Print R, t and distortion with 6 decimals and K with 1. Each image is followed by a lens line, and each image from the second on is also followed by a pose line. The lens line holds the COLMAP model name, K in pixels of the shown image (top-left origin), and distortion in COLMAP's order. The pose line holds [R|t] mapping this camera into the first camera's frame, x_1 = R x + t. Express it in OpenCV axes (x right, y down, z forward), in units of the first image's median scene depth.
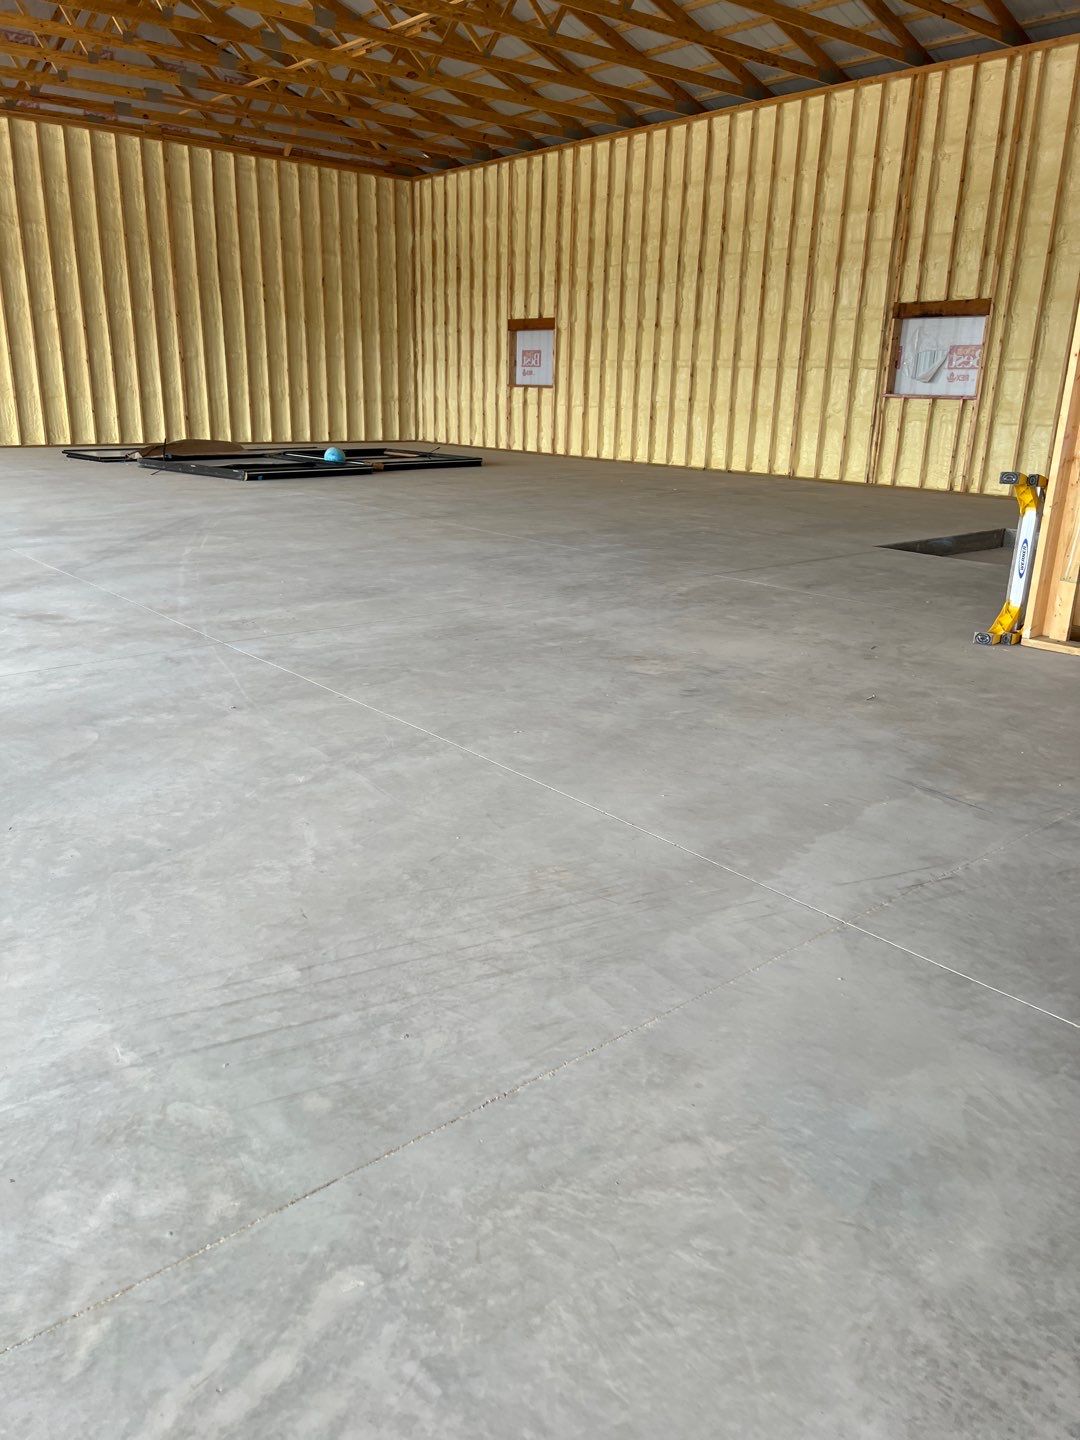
lens RADIAL K [[1075.3, 0, 540.0], [0, 1075.3, 720.0], [0, 0, 1]] dist [0.064237, -0.074691]
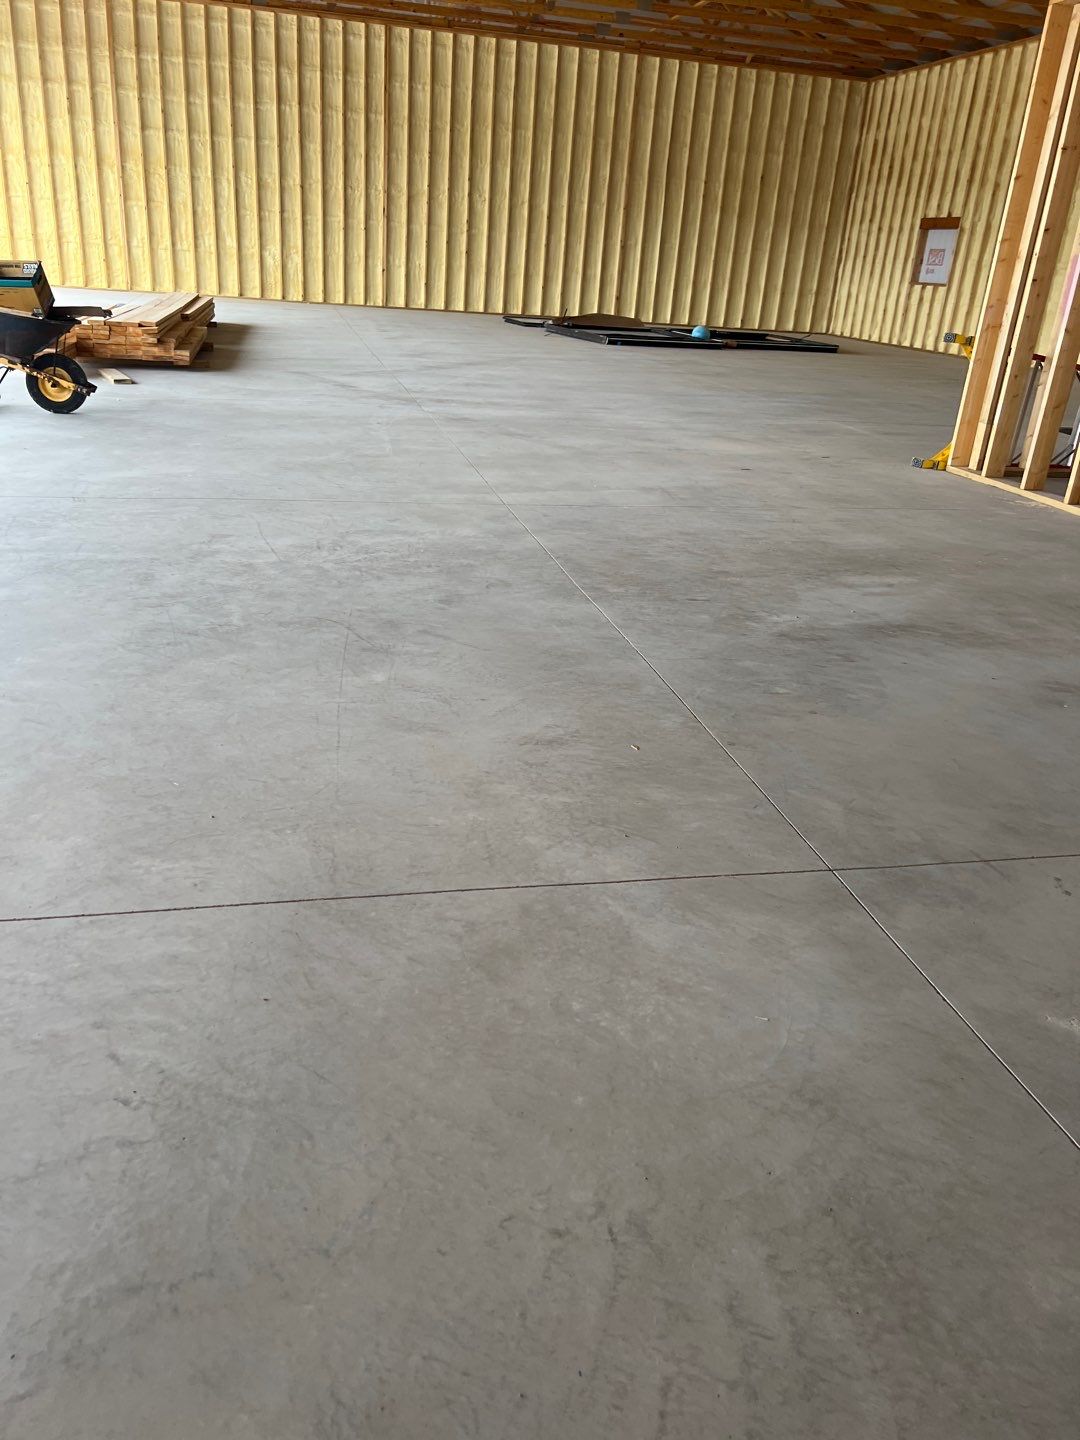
lens RADIAL K [[1075.3, 0, 540.0], [0, 1075.3, 720.0], [0, 0, 1]] dist [0.064237, -0.074691]
pose [[0.887118, 0.215541, -0.408122, 0.186441], [-0.183740, 0.976093, 0.116114, 0.049840], [0.423392, -0.028019, 0.905513, -0.123737]]
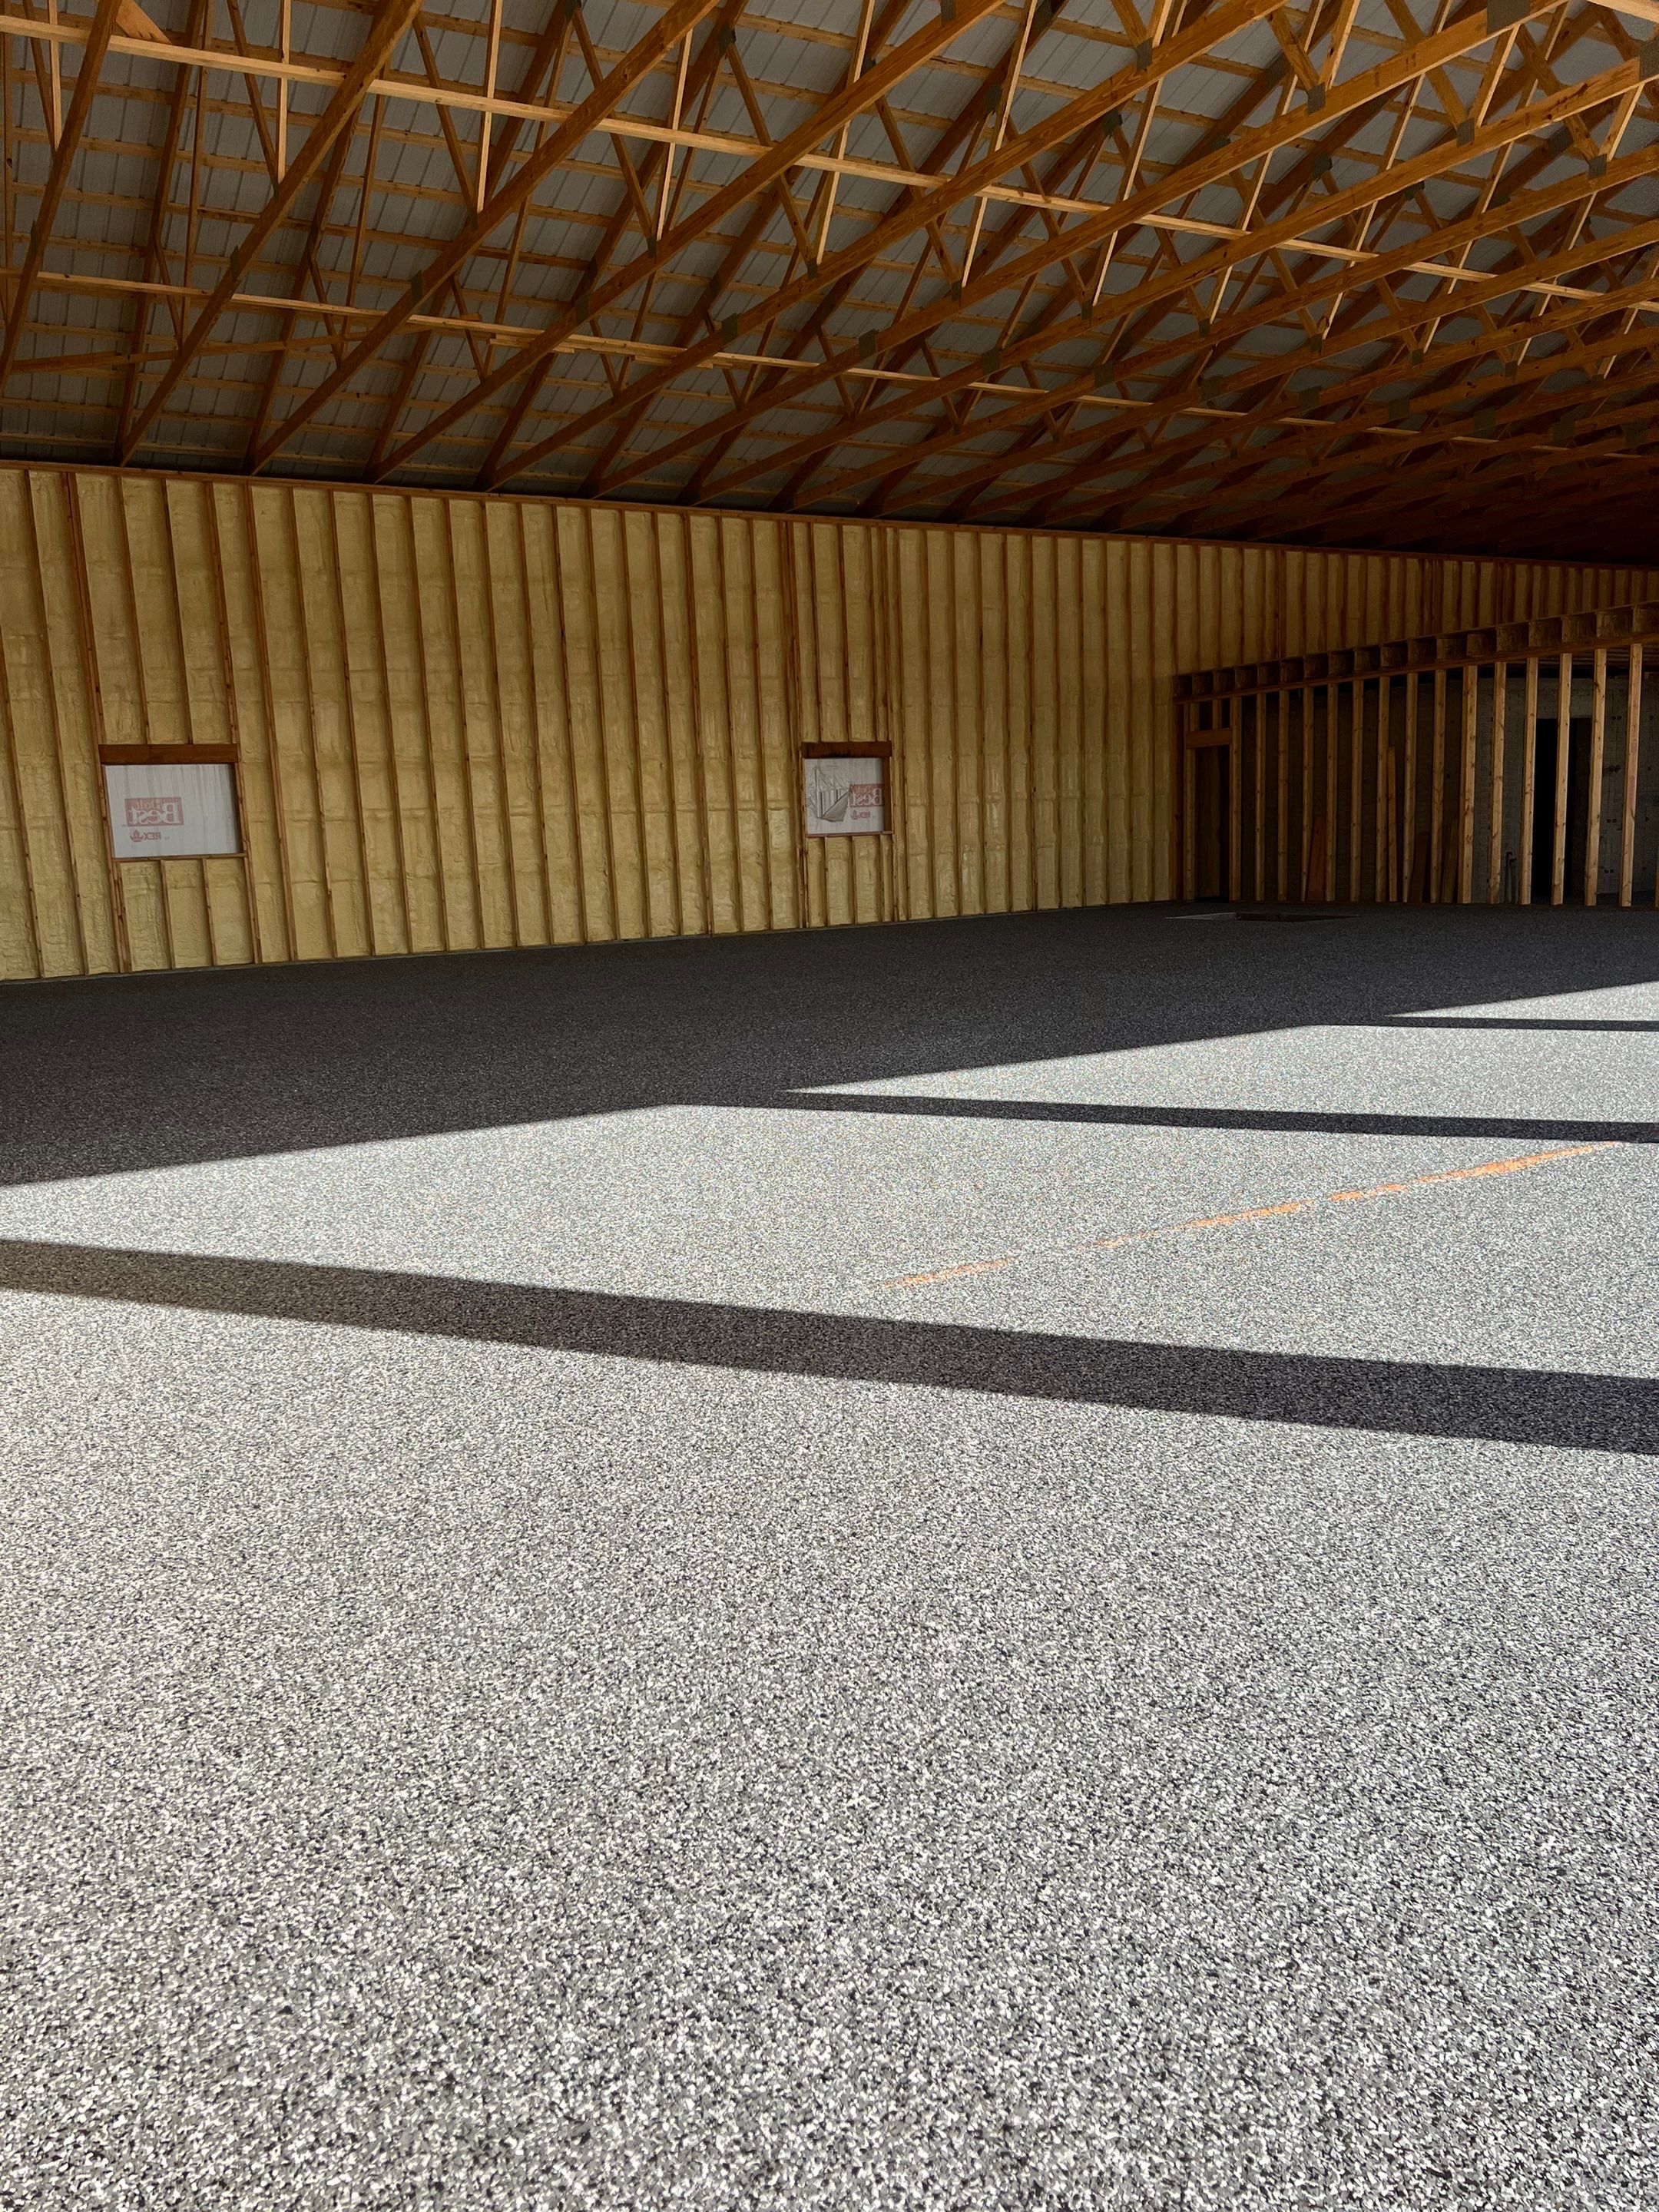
lens RADIAL K [[1651.8, 0, 829.5], [0, 1651.8, 1106.0], [0, 0, 1]] dist [0.064237, -0.074691]
pose [[0.177544, -0.189167, 0.965761, -0.856348], [0.334189, 0.934625, 0.121632, -0.188690], [-0.925633, 0.301152, 0.229155, 0.550179]]
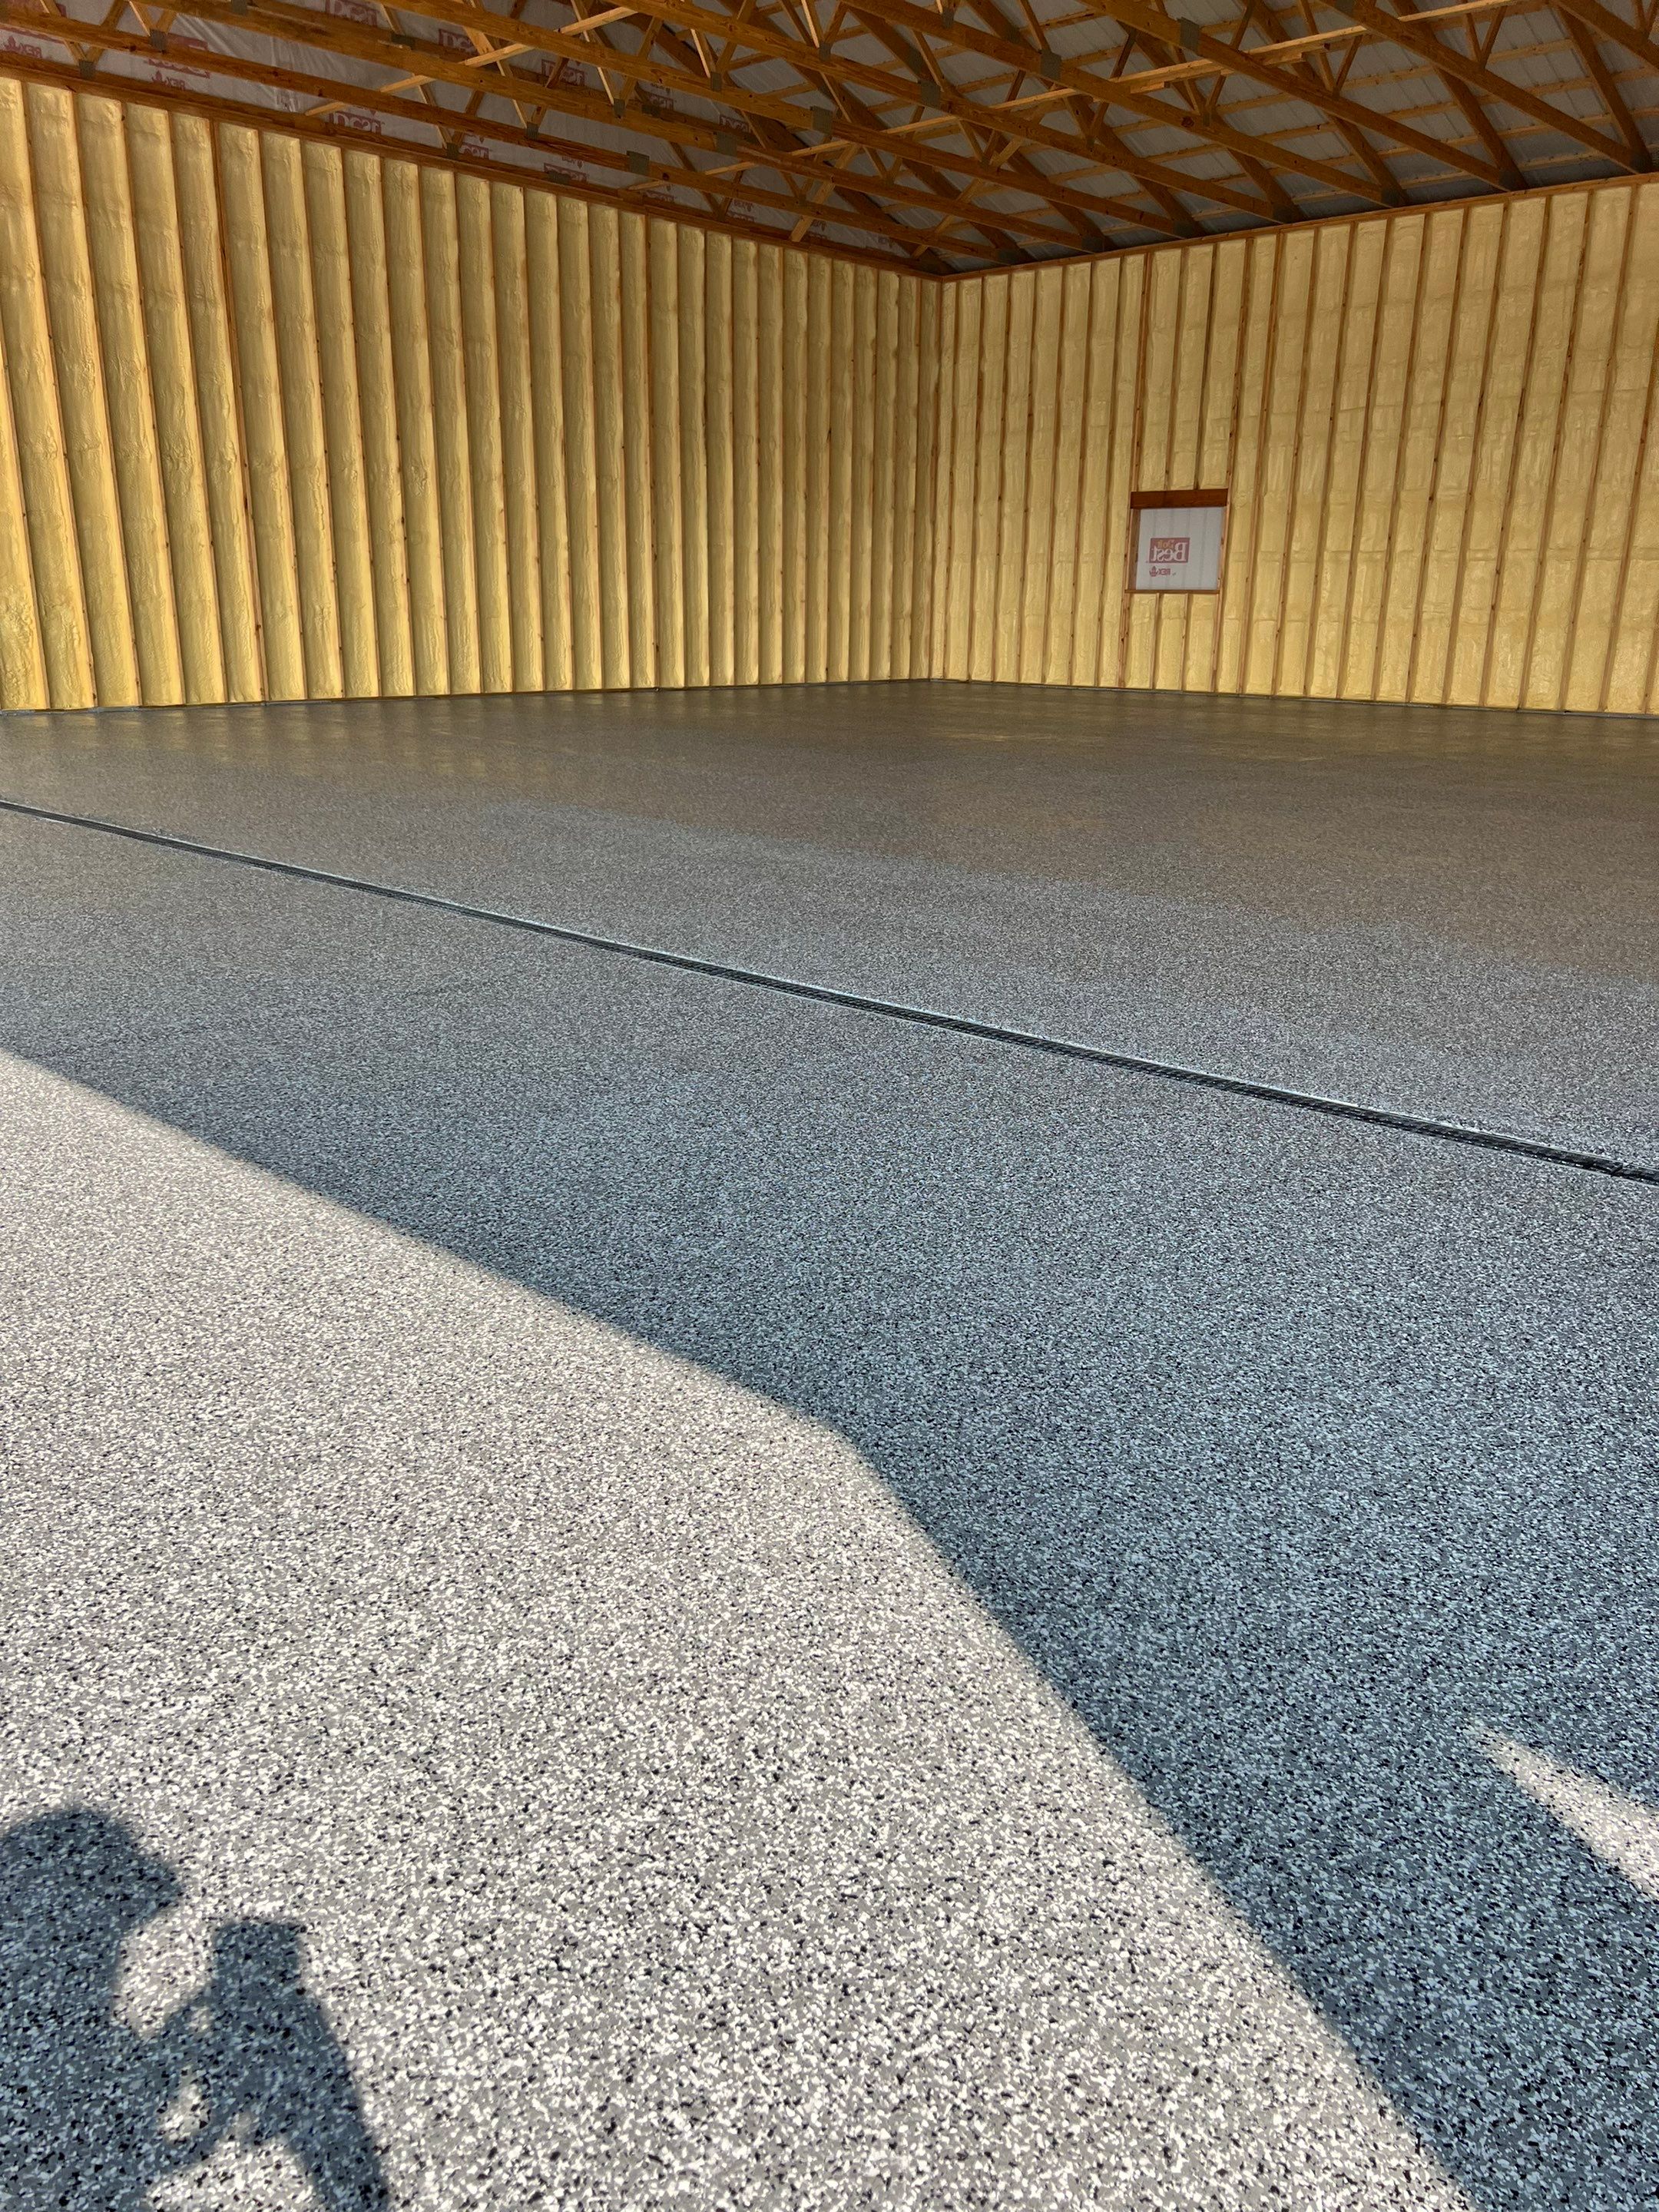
lens RADIAL K [[1651.8, 0, 829.5], [0, 1651.8, 1106.0], [0, 0, 1]] dist [0.064237, -0.074691]
pose [[0.991302, -0.046545, 0.123102, -0.375369], [0.046803, 0.998904, 0.000795, -0.004266], [-0.123004, 0.004973, 0.992394, 0.014227]]
